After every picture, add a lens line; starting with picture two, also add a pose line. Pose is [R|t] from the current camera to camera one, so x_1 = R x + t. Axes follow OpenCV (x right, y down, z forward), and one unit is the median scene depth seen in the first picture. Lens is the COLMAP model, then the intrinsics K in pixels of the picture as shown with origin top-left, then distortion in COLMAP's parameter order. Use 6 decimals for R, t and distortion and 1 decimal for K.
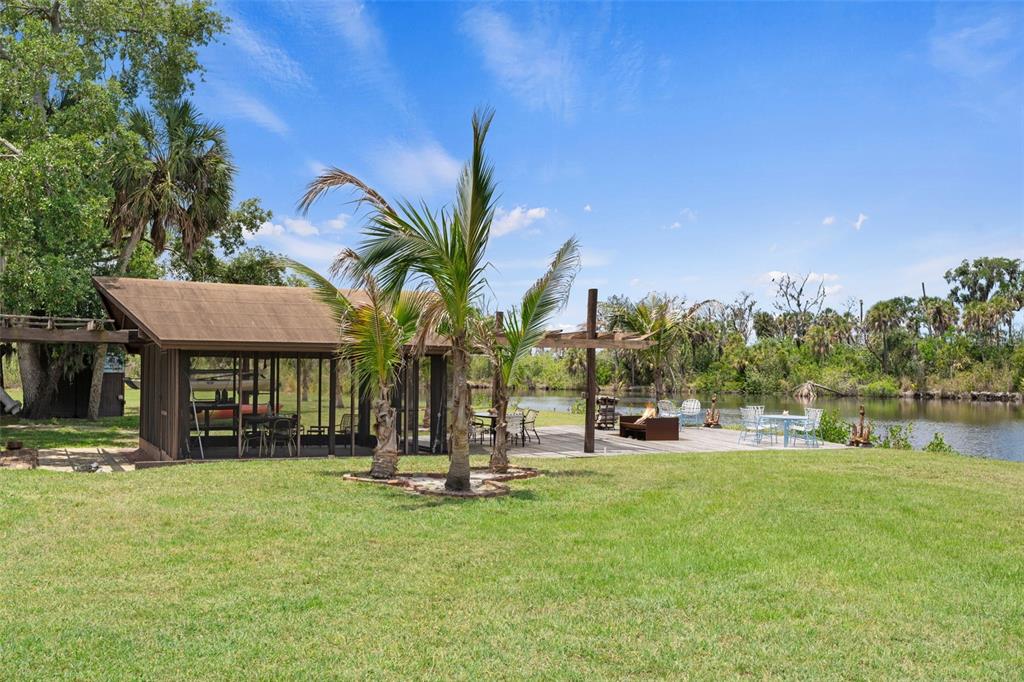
lens RADIAL K [[1003.4, 0, 512.0], [0, 1003.4, 342.4], [0, 0, 1]] dist [0.000075, 0.000000]
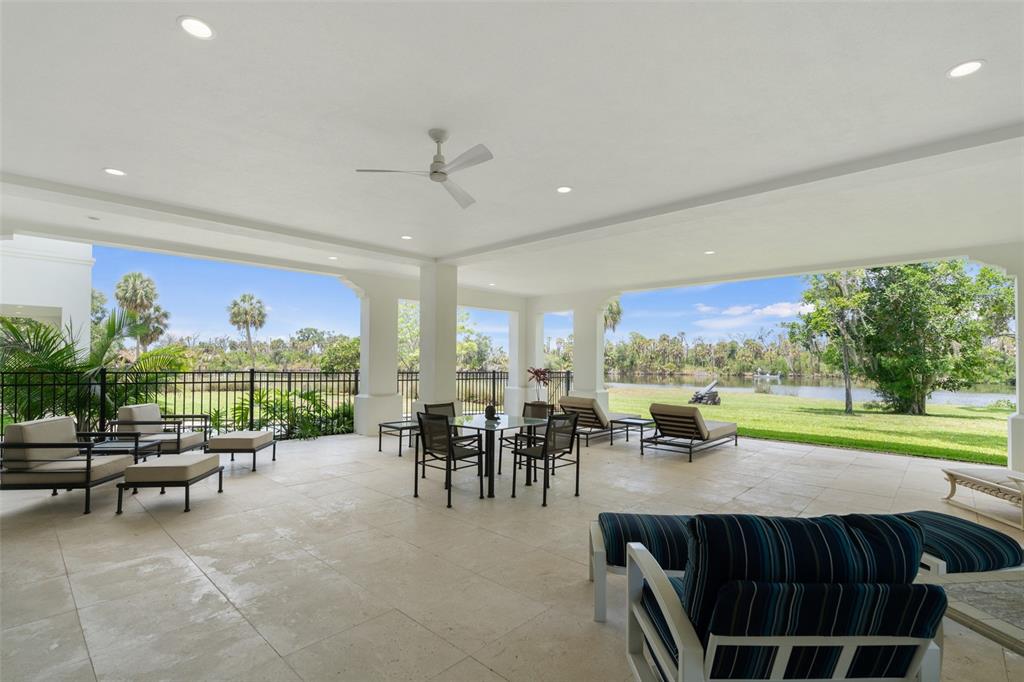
lens RADIAL K [[493.7, 0, 511.5], [0, 493.7, 343.4], [0, 0, 1]] dist [-0.000501, -0.000008]
pose [[0.728861, 0.013106, 0.684536, -0.145829], [-0.012397, 0.999905, -0.005944, -0.030854], [-0.684549, -0.004154, 0.728955, -0.626523]]
